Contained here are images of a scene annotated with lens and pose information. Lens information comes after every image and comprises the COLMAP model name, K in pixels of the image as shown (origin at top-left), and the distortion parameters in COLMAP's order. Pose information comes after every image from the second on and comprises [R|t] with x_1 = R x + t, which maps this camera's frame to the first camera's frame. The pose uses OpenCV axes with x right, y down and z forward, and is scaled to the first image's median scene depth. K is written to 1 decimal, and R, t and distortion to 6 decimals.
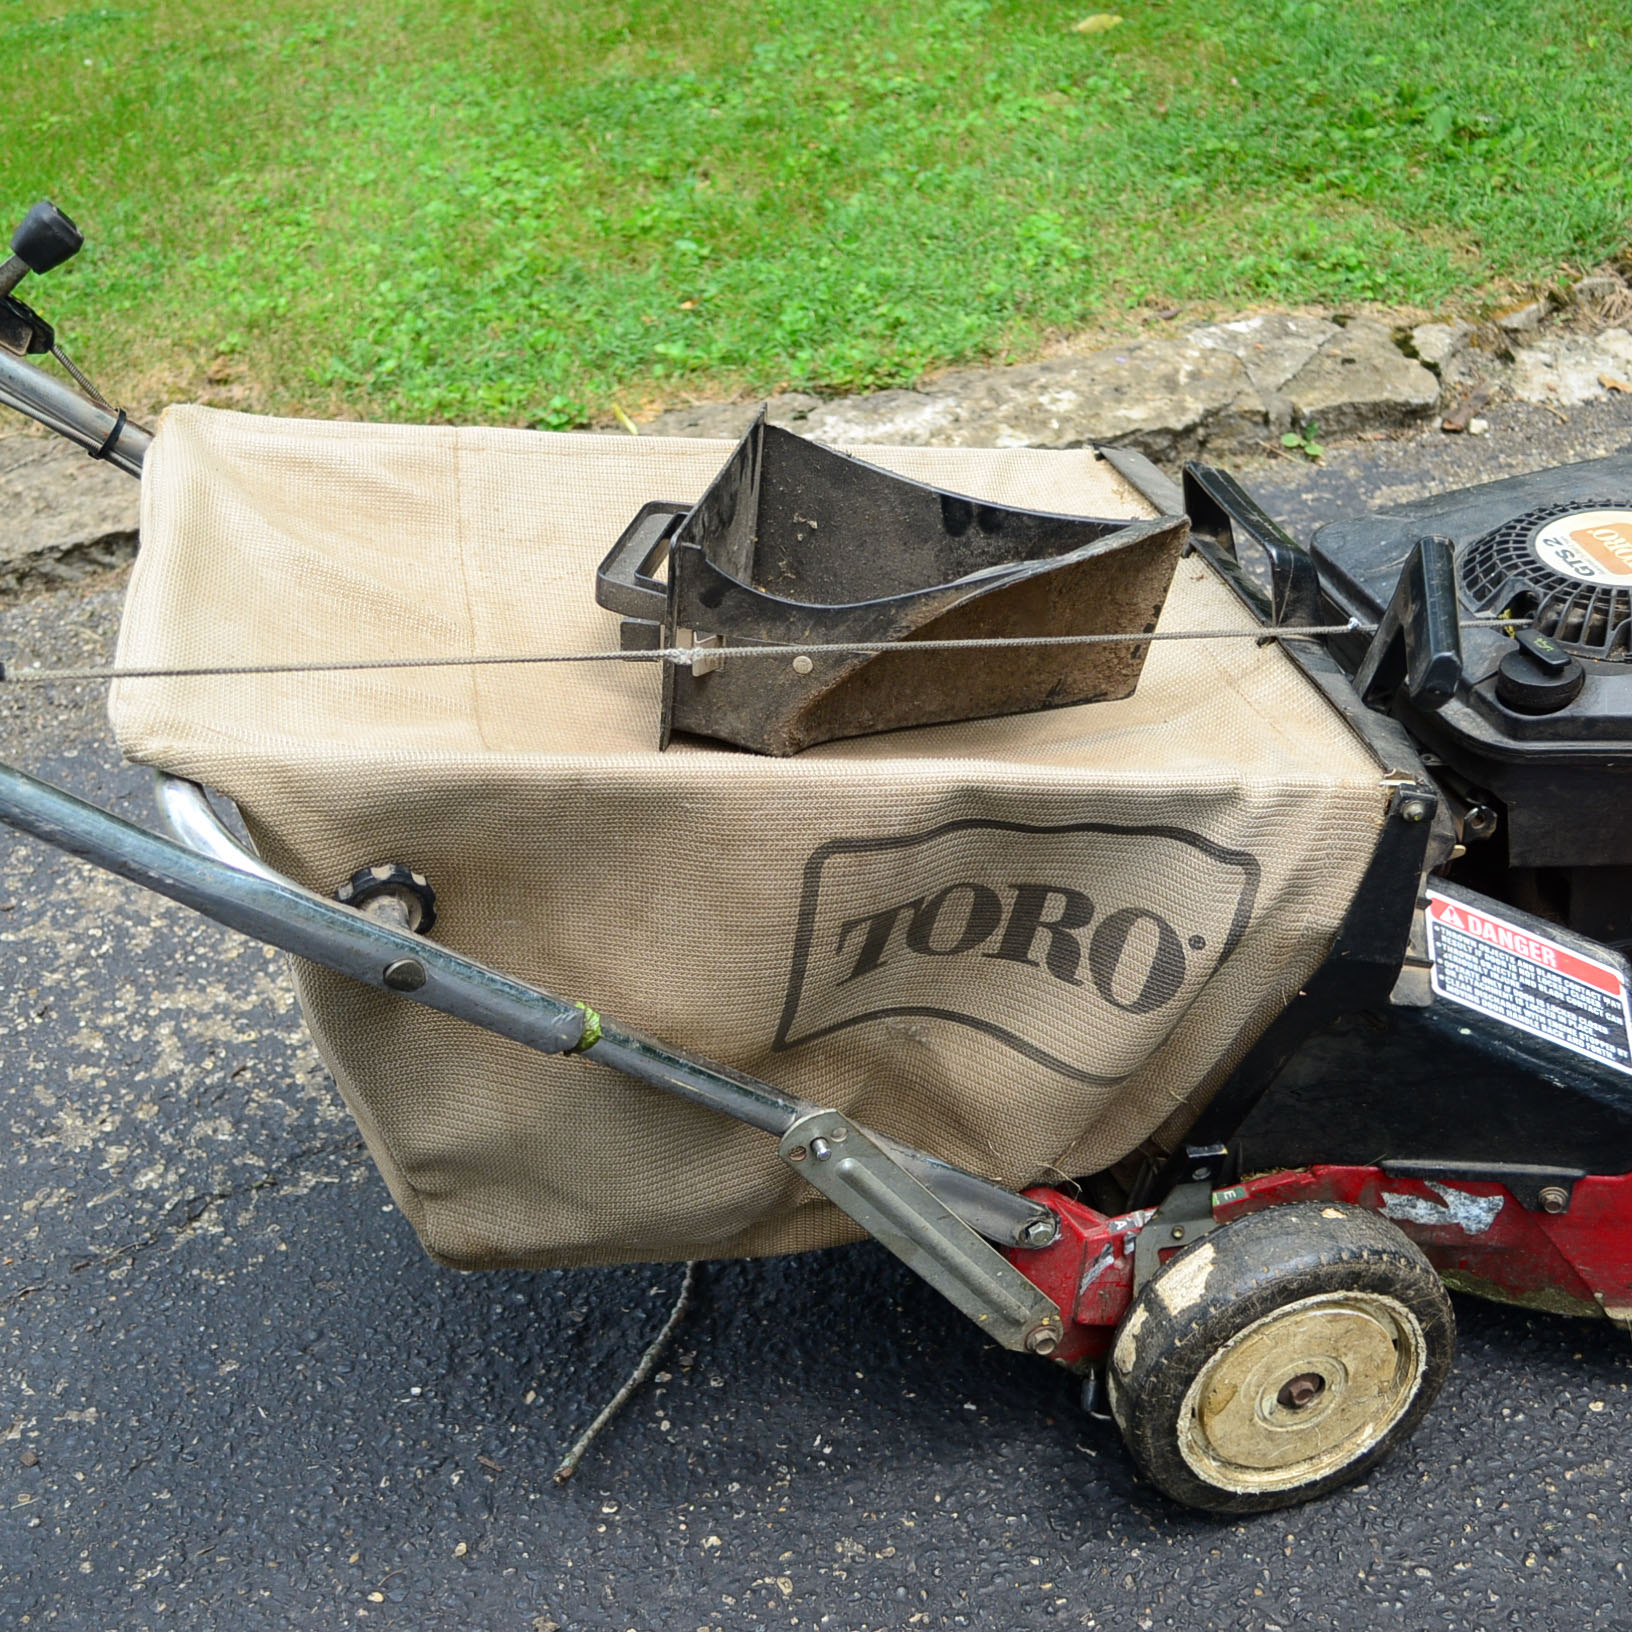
lens RADIAL K [[2144.1, 0, 816.0], [0, 2144.1, 816.0], [0, 0, 1]] dist [-0.018180, -0.006012]
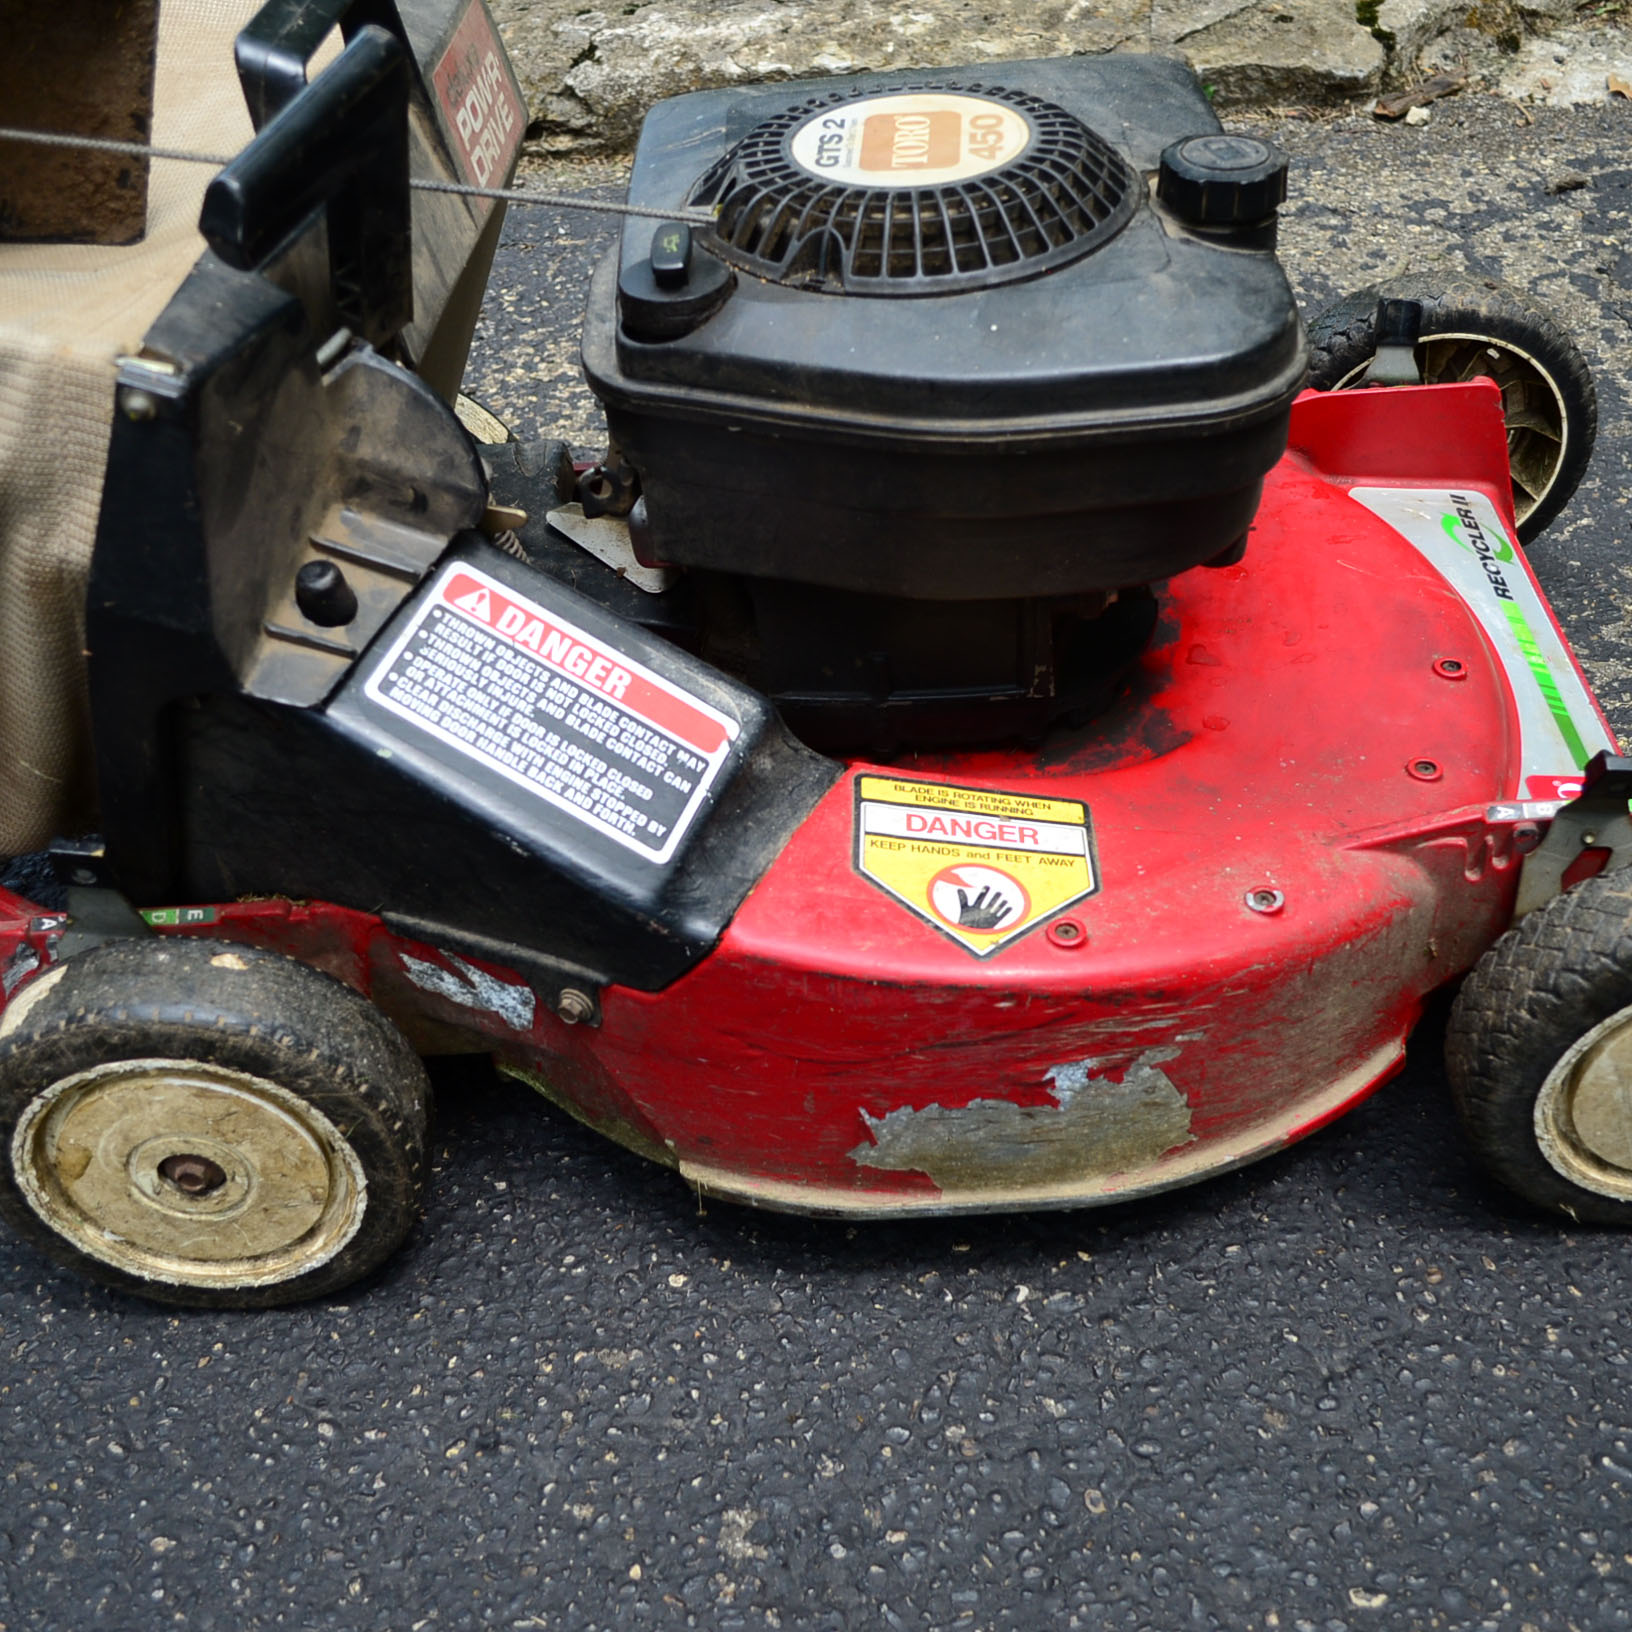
lens RADIAL K [[1994.3, 0, 816.0], [0, 1994.3, 816.0], [0, 0, 1]] dist [-0.016162, -0.012005]
pose [[0.965653, 0.184926, -0.182527, 0.535363], [-0.157101, 0.975065, 0.156739, -0.006700], [0.206961, -0.122680, 0.970627, 0.349740]]
